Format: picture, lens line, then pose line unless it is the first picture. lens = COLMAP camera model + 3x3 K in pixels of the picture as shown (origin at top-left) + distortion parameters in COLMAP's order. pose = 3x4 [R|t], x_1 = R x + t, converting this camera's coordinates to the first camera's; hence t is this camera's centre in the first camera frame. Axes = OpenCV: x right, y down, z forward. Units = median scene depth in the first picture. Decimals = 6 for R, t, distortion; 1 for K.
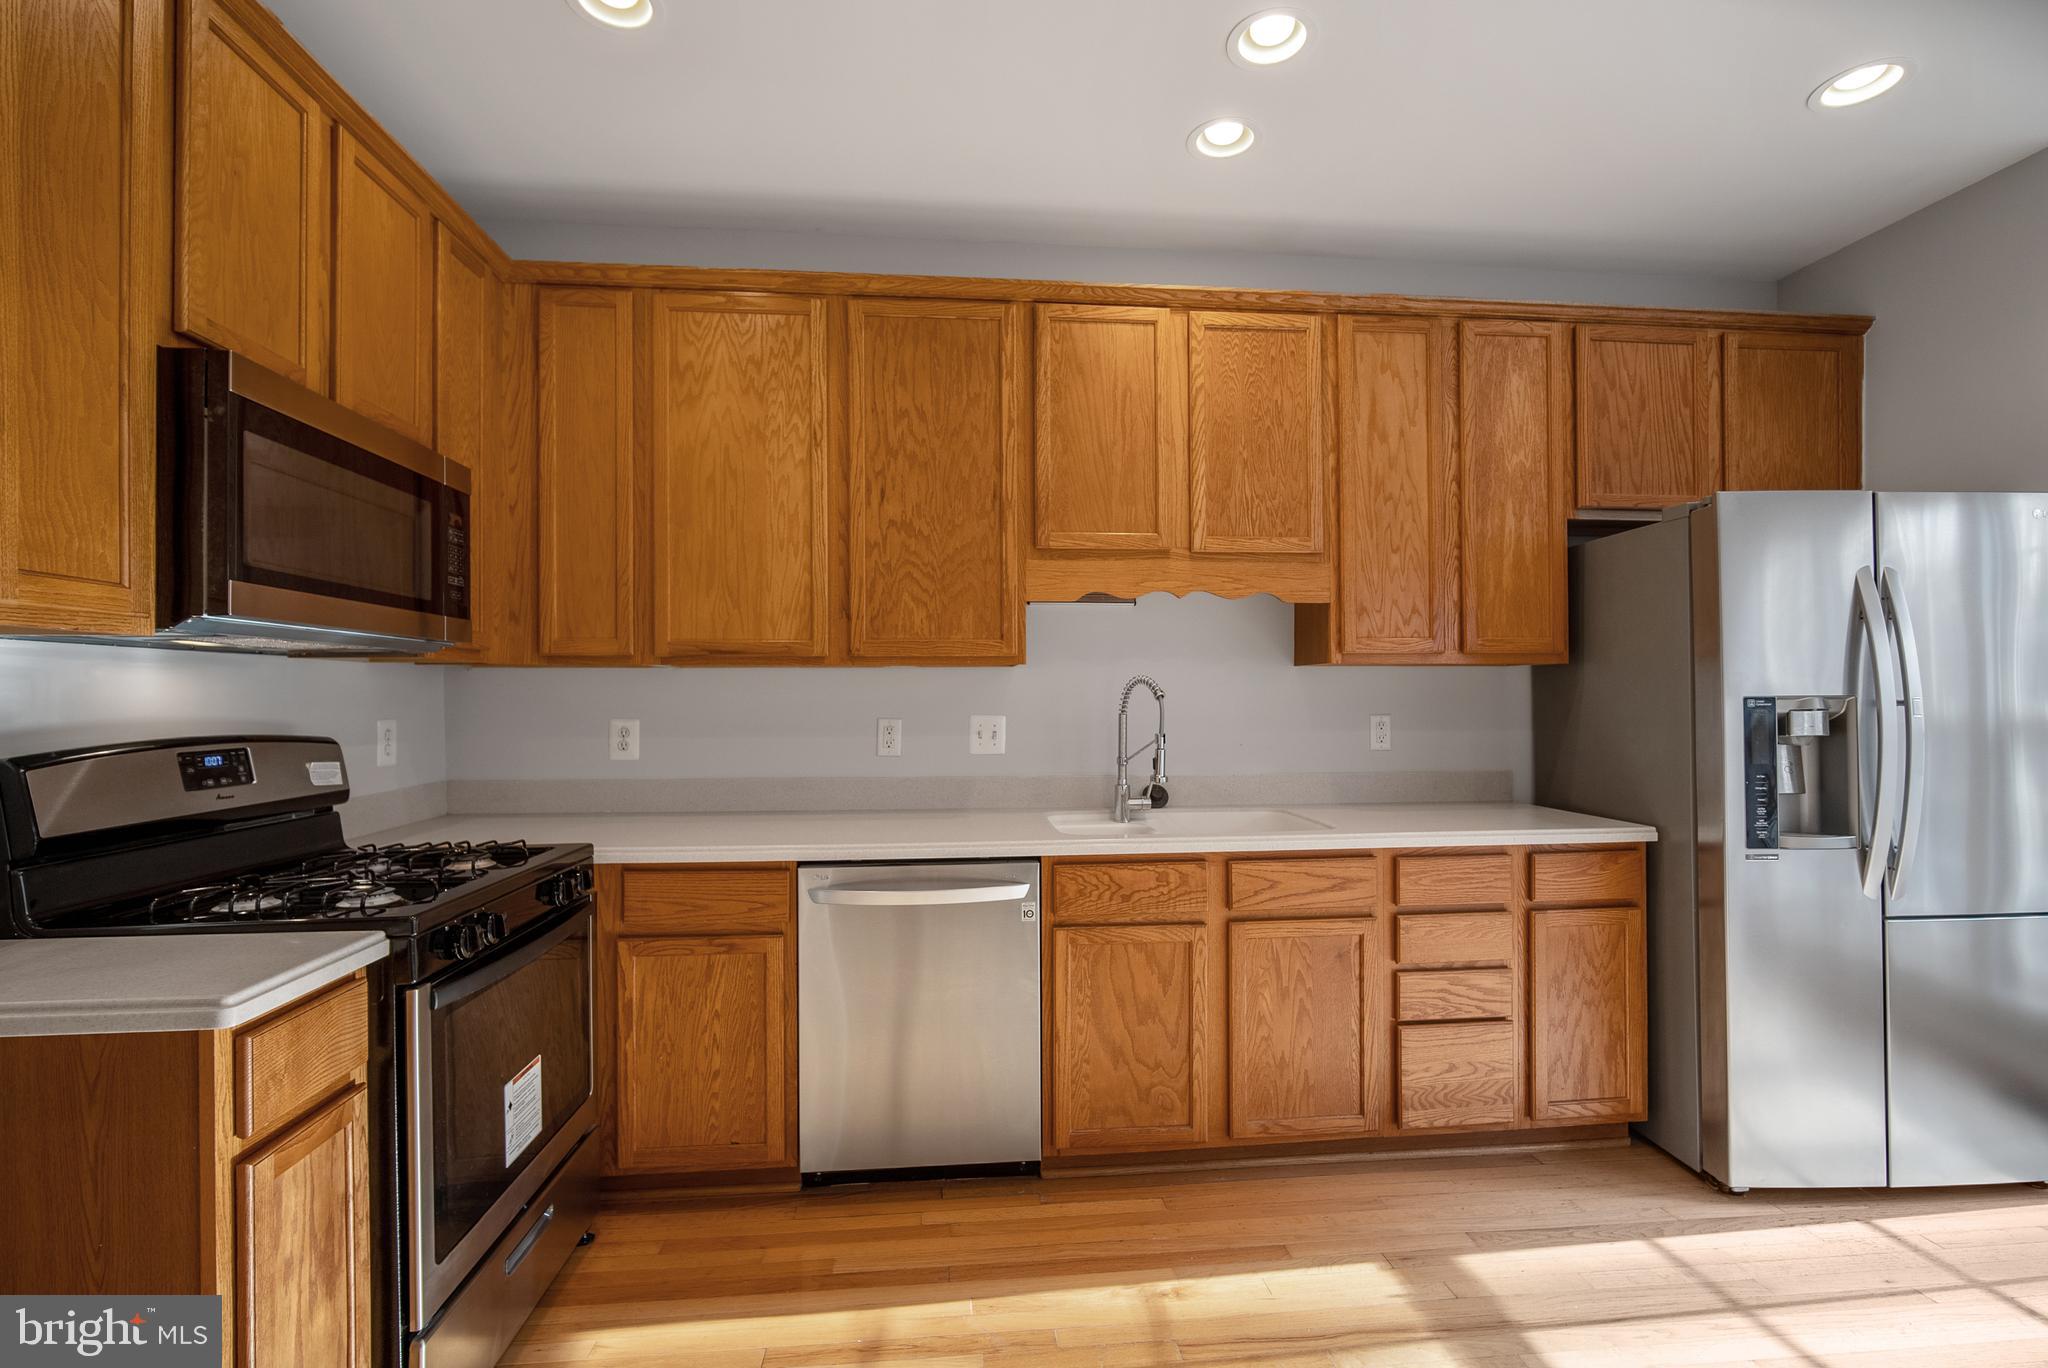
lens RADIAL K [[899.0, 0, 1017.8], [0, 899.0, 695.5], [0, 0, 1]] dist [-0.015291, 0.004665]
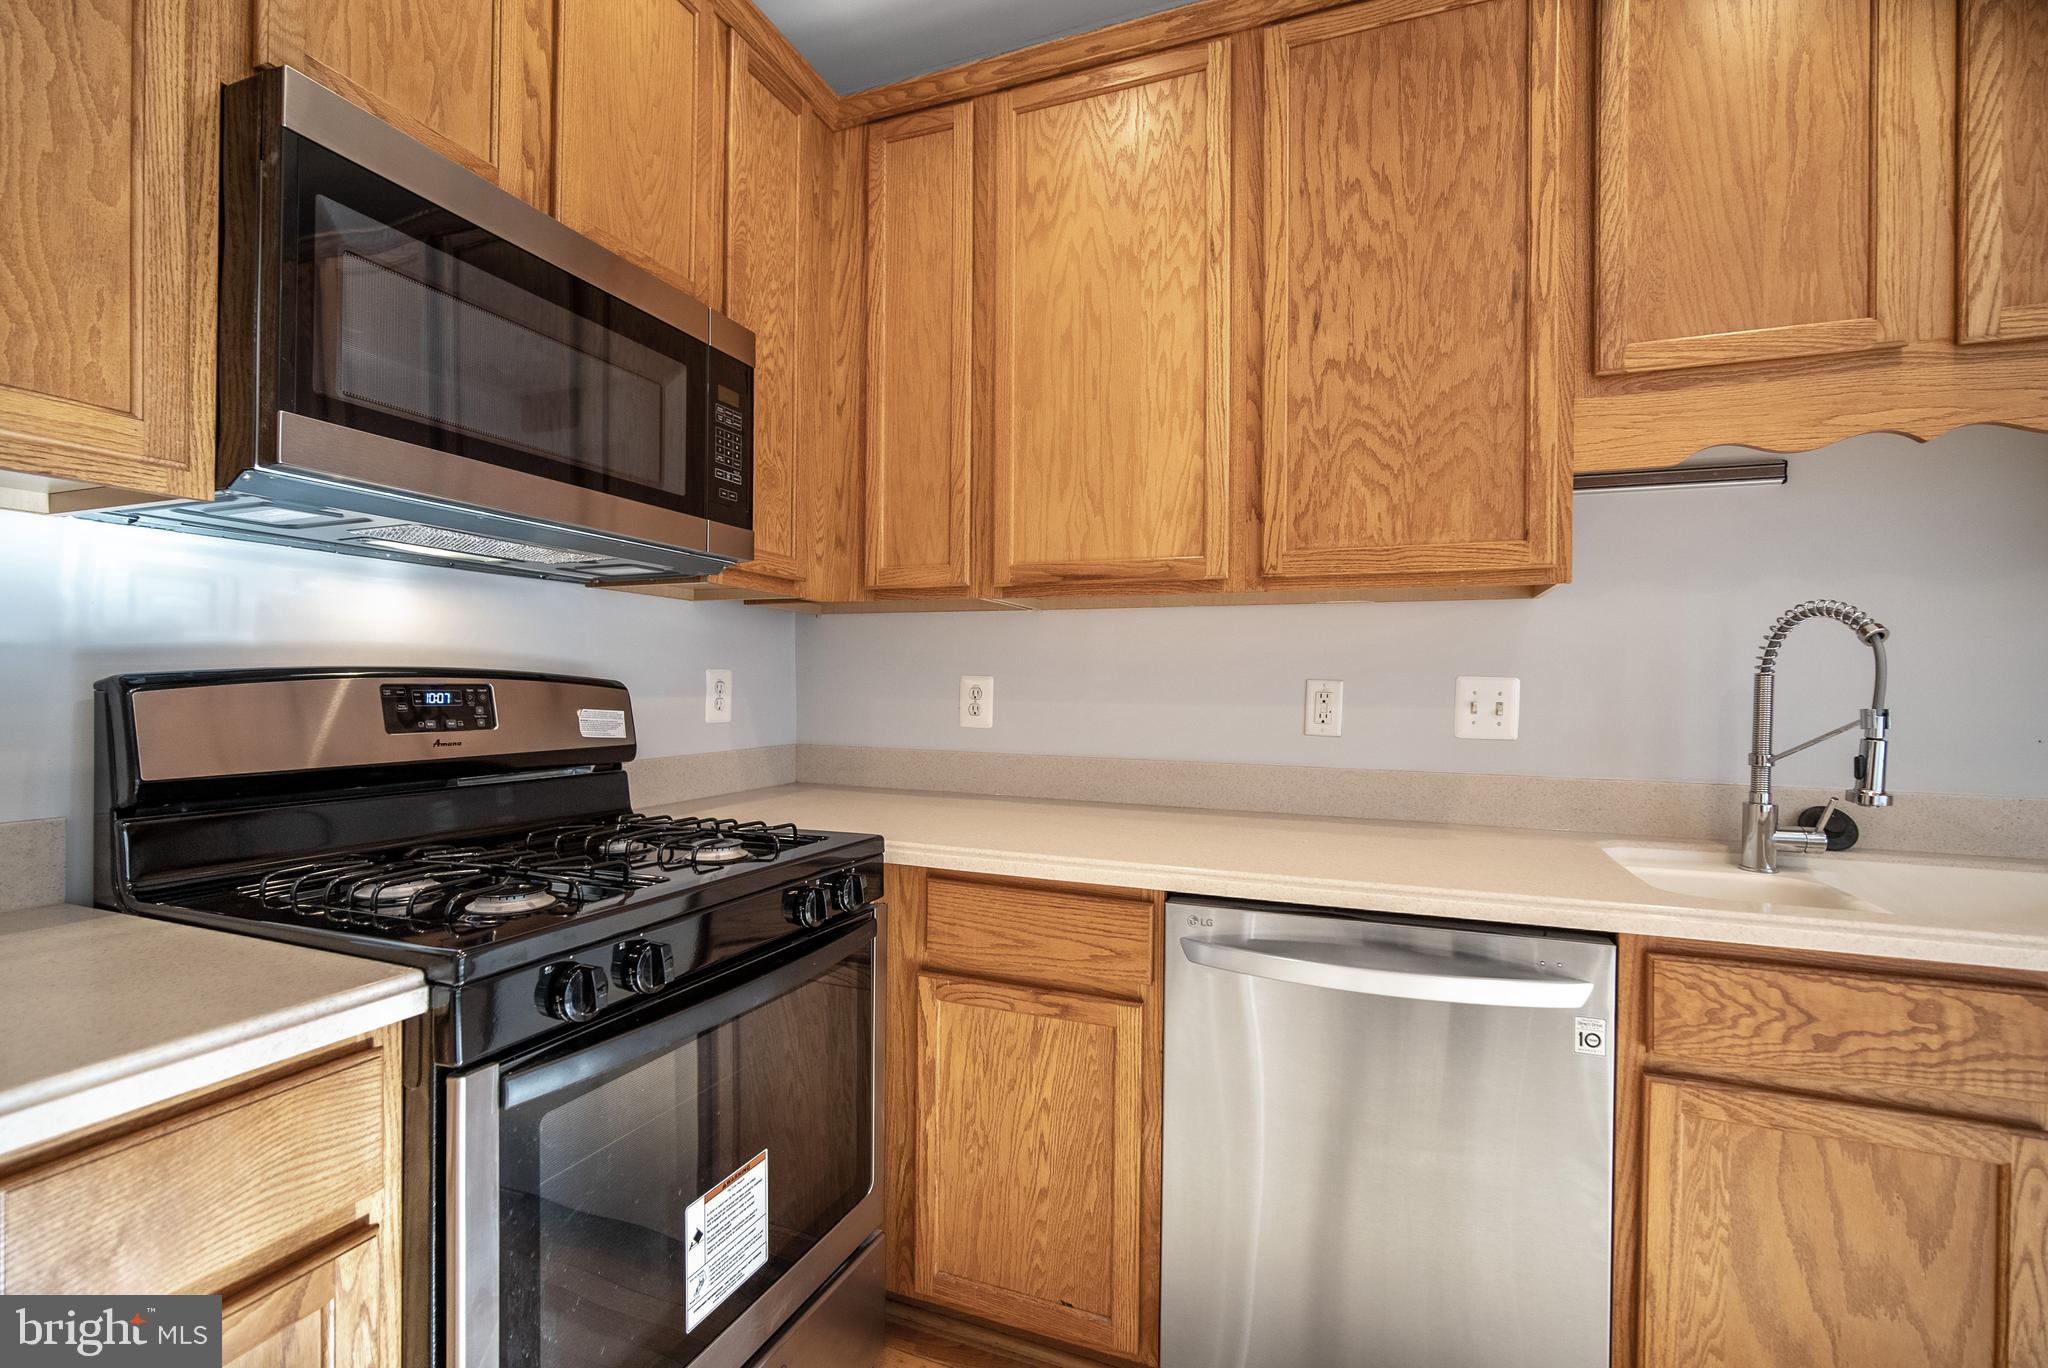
lens RADIAL K [[899.0, 0, 1029.8], [0, 899.0, 686.9], [0, 0, 1]] dist [-0.015291, 0.004665]
pose [[0.893091, 0.014483, -0.449643, -0.045311], [-0.013662, 0.999894, 0.005069, 0.036370], [0.449669, 0.001616, 0.893194, 0.362253]]
